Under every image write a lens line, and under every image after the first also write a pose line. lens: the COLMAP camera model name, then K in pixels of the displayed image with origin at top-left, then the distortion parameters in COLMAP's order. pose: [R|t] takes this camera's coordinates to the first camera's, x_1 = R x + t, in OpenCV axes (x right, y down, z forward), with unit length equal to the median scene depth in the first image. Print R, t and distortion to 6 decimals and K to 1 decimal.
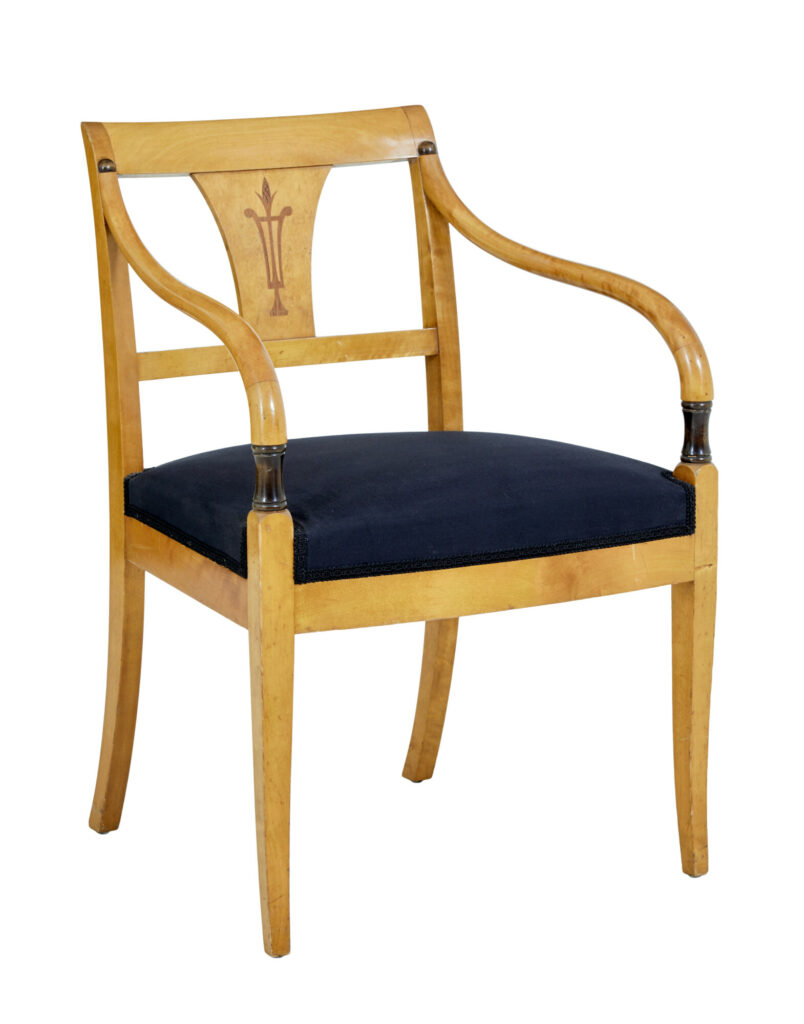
lens RADIAL K [[3401.0, 0, 402.0], [0, 3401.0, 512.0], [0, 0, 1]] dist [-0.097658, -0.335987]
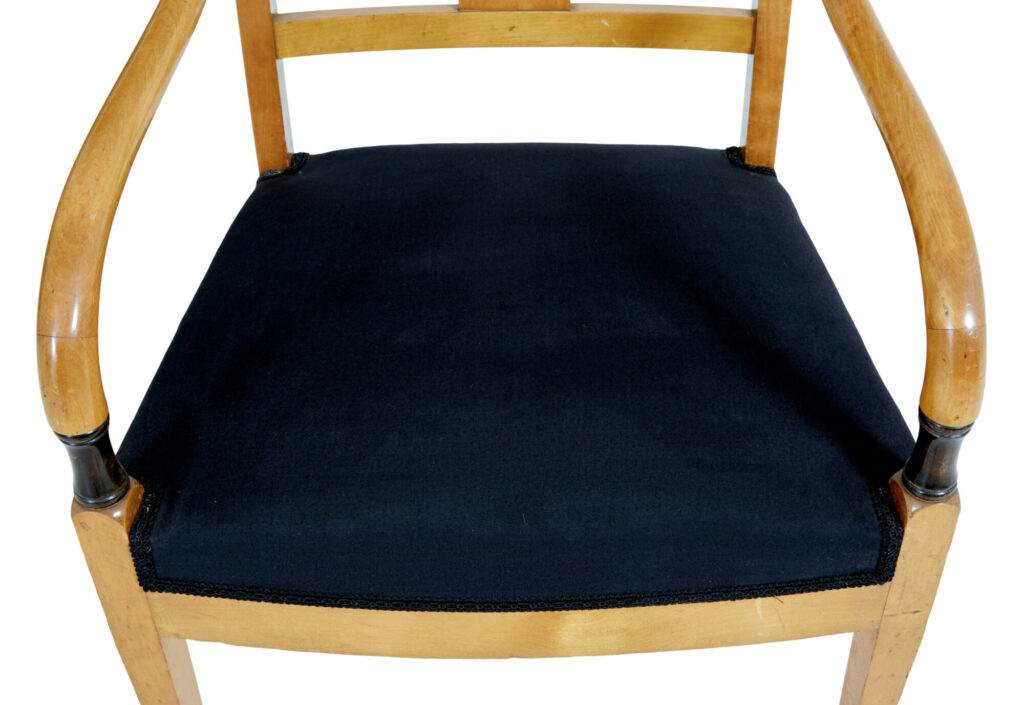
lens RADIAL K [[1396.5, 0, 550.1], [0, 1396.5, 354.0], [0, 0, 1]] dist [-0.032298, -0.044872]
pose [[0.859030, 0.343527, -0.379548, 0.108431], [-0.096313, 0.836626, 0.539241, -0.150192], [0.502784, -0.426669, 0.751773, 0.752287]]
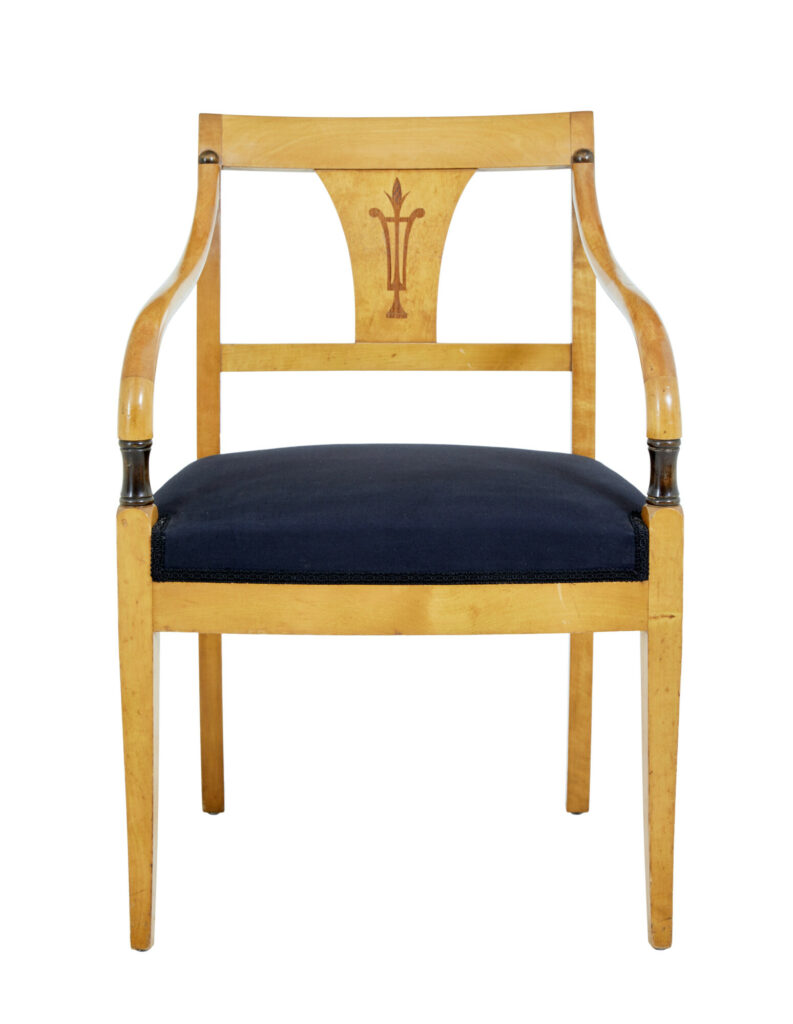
lens RADIAL K [[3352.4, 0, 396.5], [0, 3352.4, 512.0], [0, 0, 1]] dist [-0.137671, 0.619877]
pose [[0.855077, 0.099649, -0.508835, 0.464563], [-0.097391, 0.994759, 0.031150, -0.032248], [0.509272, 0.022921, 0.860300, 0.166538]]
